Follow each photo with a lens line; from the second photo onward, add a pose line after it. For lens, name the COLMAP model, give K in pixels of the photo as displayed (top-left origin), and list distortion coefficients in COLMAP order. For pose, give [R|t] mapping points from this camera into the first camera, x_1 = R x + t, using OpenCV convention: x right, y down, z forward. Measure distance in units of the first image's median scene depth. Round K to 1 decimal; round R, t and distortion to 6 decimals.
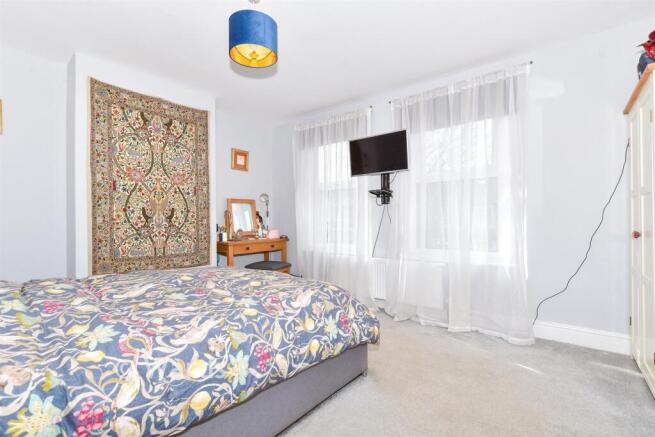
lens RADIAL K [[307.9, 0, 322.1], [0, 307.9, 221.9], [0, 0, 1]] dist [-0.016727, 0.002109]
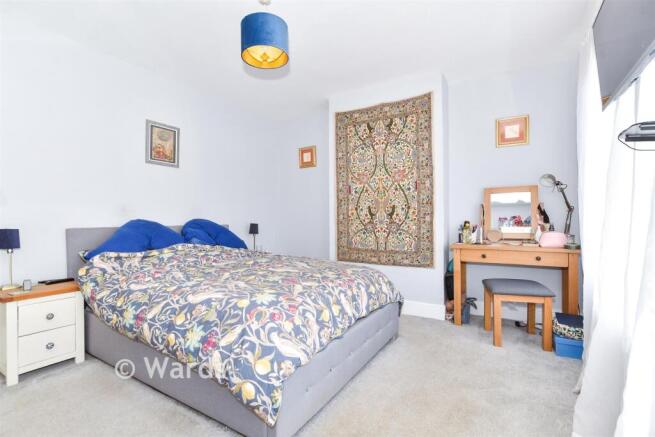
lens RADIAL K [[307.9, 0, 322.3], [0, 307.9, 215.8], [0, 0, 1]] dist [-0.016727, 0.002109]
pose [[0.149471, -0.004738, -0.988755, 0.510741], [0.001358, 0.999989, -0.004586, -0.005552], [0.988765, -0.000657, 0.149476, 0.641050]]
